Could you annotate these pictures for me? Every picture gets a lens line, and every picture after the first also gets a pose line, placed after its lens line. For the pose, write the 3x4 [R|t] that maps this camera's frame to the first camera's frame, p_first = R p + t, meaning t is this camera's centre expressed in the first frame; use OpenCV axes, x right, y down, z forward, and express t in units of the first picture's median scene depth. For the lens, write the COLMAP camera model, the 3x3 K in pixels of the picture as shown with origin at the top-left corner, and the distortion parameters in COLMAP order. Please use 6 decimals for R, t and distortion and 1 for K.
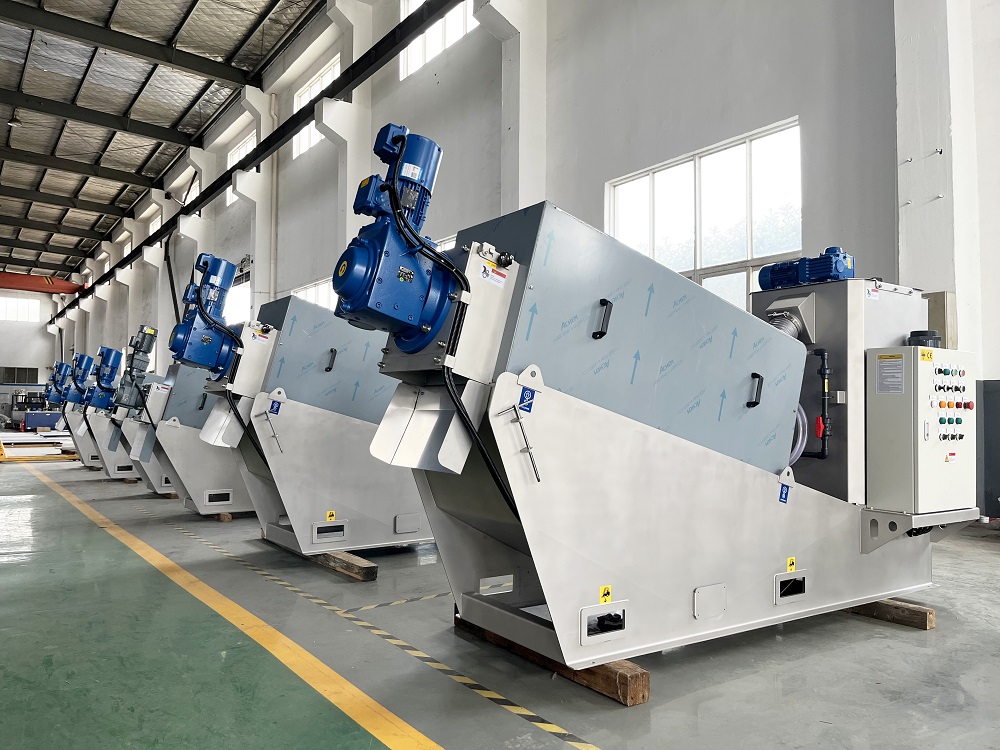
lens RADIAL K [[767.8, 0, 479.5], [0, 767.8, 377.7], [0, 0, 1]] dist [0.130370, -0.208020]
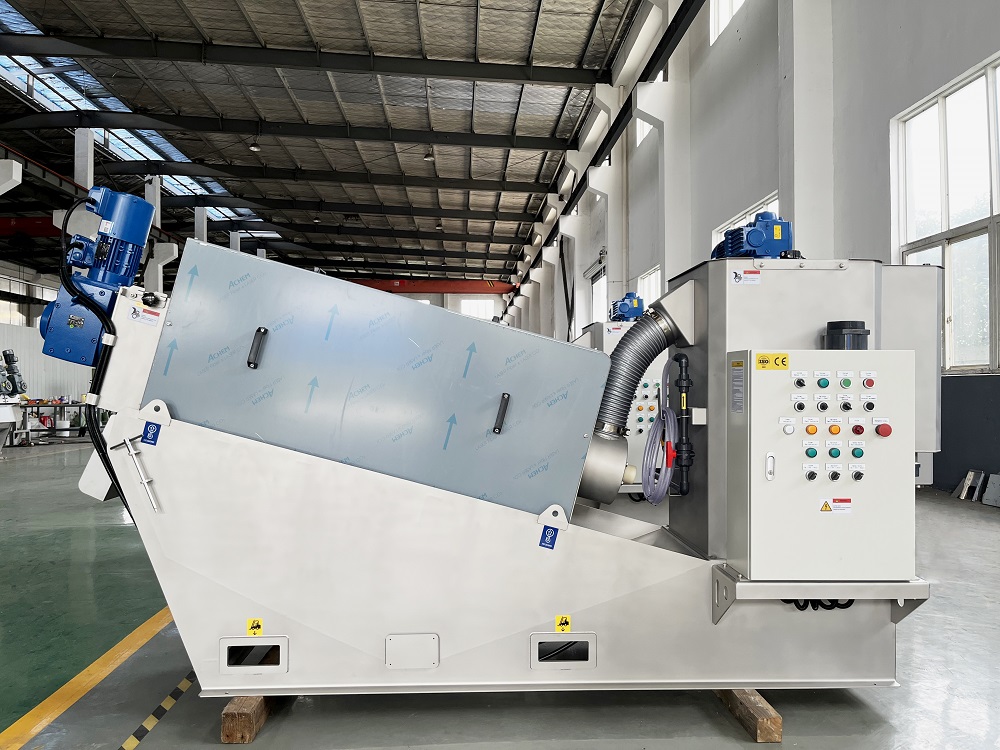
lens RADIAL K [[765.6, 0, 475.9], [0, 765.6, 376.1], [0, 0, 1]] dist [0.044358, -0.058637]
pose [[0.839412, -0.022506, -0.543030, 0.114729], [0.035778, 0.999263, 0.013891, -0.005513], [0.542317, -0.031089, 0.839599, 0.041254]]
